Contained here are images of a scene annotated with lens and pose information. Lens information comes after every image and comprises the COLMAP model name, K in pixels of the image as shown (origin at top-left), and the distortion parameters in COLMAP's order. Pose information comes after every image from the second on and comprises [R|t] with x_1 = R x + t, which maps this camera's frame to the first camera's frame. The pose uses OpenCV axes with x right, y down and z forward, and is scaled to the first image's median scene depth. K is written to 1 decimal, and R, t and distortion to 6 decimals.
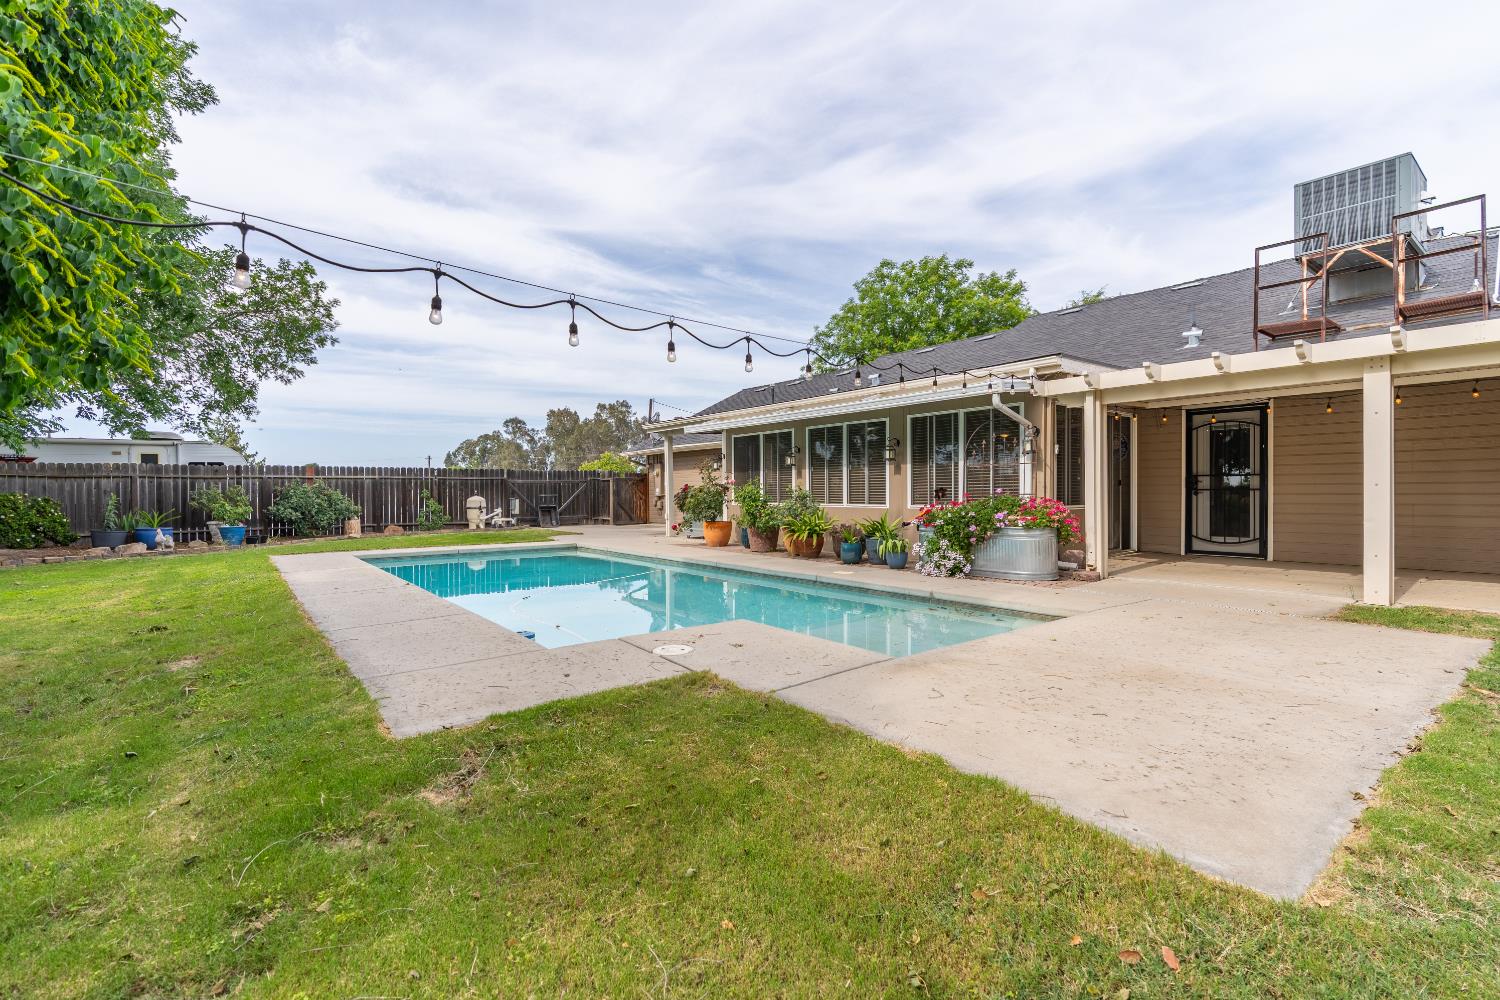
lens RADIAL K [[676.5, 0, 754.2], [0, 676.5, 497.7], [0, 0, 1]] dist [0.002996, 0.000387]
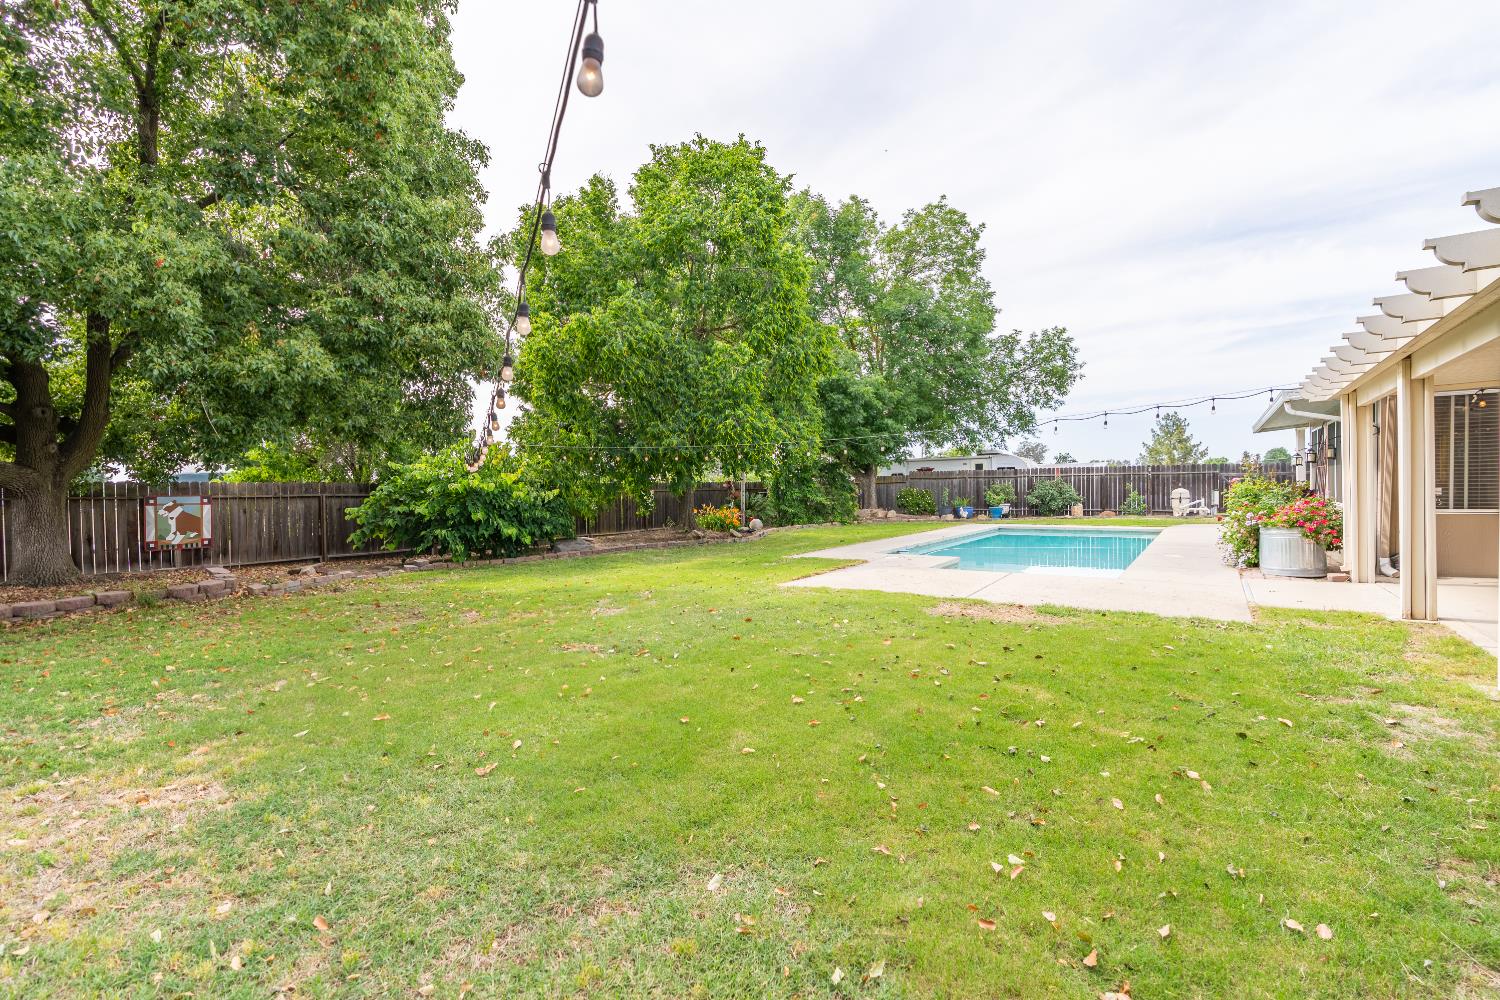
lens RADIAL K [[676.5, 0, 743.4], [0, 676.5, 501.6], [0, 0, 1]] dist [0.002996, 0.000387]
pose [[0.291298, 0.023429, -0.956346, 0.605909], [0.003834, 0.999663, 0.025658, -0.016094], [0.956625, -0.011140, 0.291110, -0.074313]]
